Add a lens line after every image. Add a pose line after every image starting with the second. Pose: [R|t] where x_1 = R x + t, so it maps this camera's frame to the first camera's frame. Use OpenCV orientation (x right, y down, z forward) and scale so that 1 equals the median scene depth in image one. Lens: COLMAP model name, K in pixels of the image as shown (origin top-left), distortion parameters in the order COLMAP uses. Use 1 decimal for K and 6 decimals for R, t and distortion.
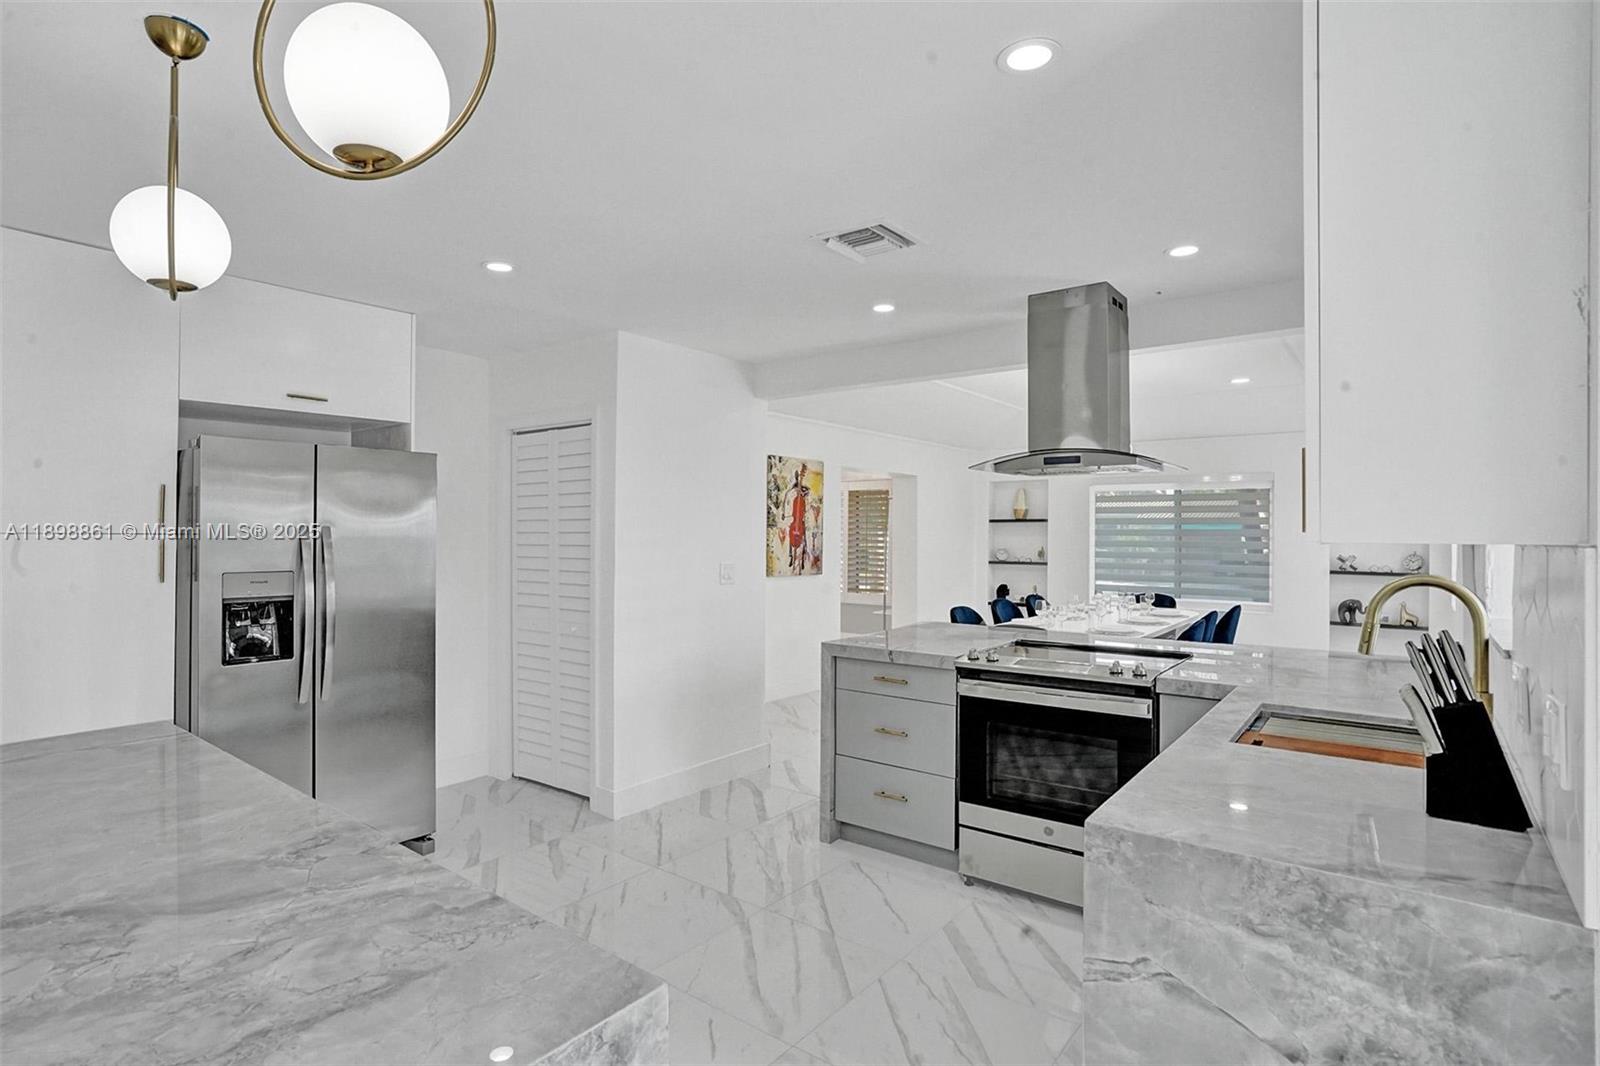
lens RADIAL K [[789.0, 0, 804.6], [0, 789.0, 546.5], [0, 0, 1]] dist [0.005302, 0.000004]
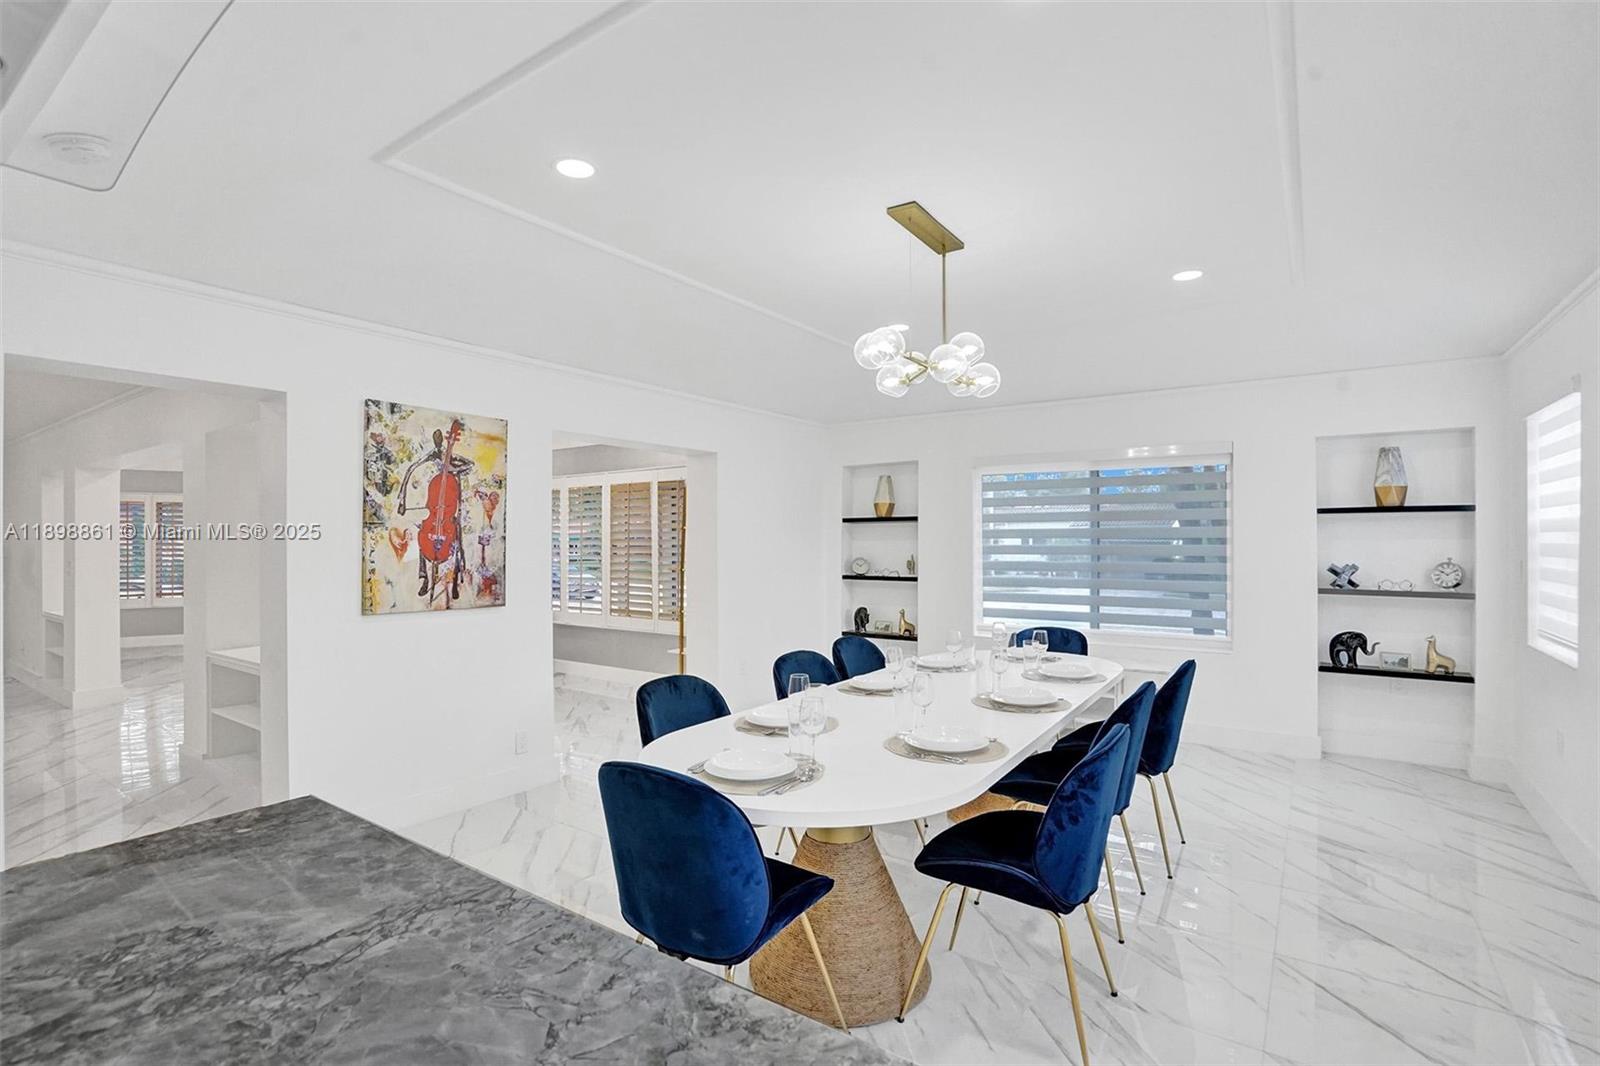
lens RADIAL K [[758.5, 0, 775.8], [0, 758.5, 564.2], [0, 0, 1]] dist [-0.021773, 0.001786]
pose [[0.999663, -0.009682, 0.024082, 0.217989], [0.009386, 0.999879, 0.012371, -0.001808], [-0.024199, -0.012141, 0.999633, 0.425373]]
